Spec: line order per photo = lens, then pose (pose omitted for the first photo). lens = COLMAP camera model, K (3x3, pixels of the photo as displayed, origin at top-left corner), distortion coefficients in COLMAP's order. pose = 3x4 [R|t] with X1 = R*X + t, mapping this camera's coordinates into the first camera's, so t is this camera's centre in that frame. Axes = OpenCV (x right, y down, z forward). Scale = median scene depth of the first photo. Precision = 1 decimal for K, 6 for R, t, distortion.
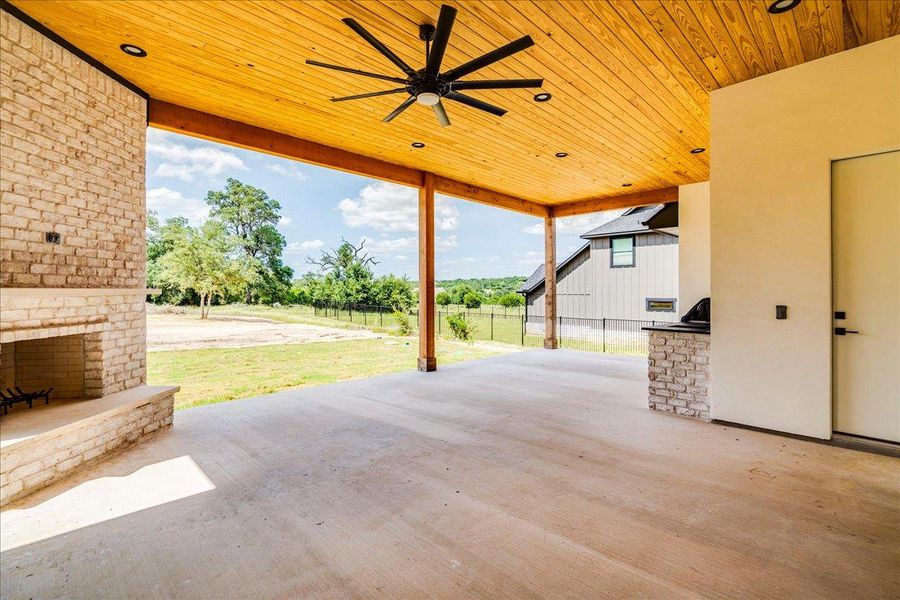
lens RADIAL K [[413.1, 0, 453.3], [0, 413.1, 301.3], [0, 0, 1]] dist [-0.002262, -0.000269]
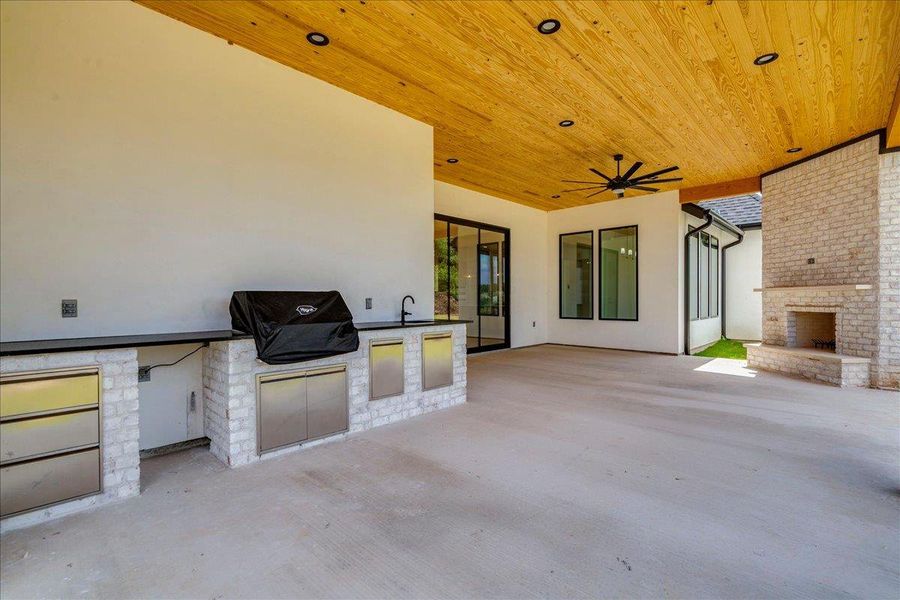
lens RADIAL K [[420.2, 0, 452.6], [0, 420.2, 299.1], [0, 0, 1]] dist [-0.000869, 0.000043]
pose [[-0.999747, 0.000444, -0.022476, 0.684713], [-0.000083, 0.999726, 0.023425, -0.018314], [0.022480, 0.023421, -0.999473, 2.630788]]
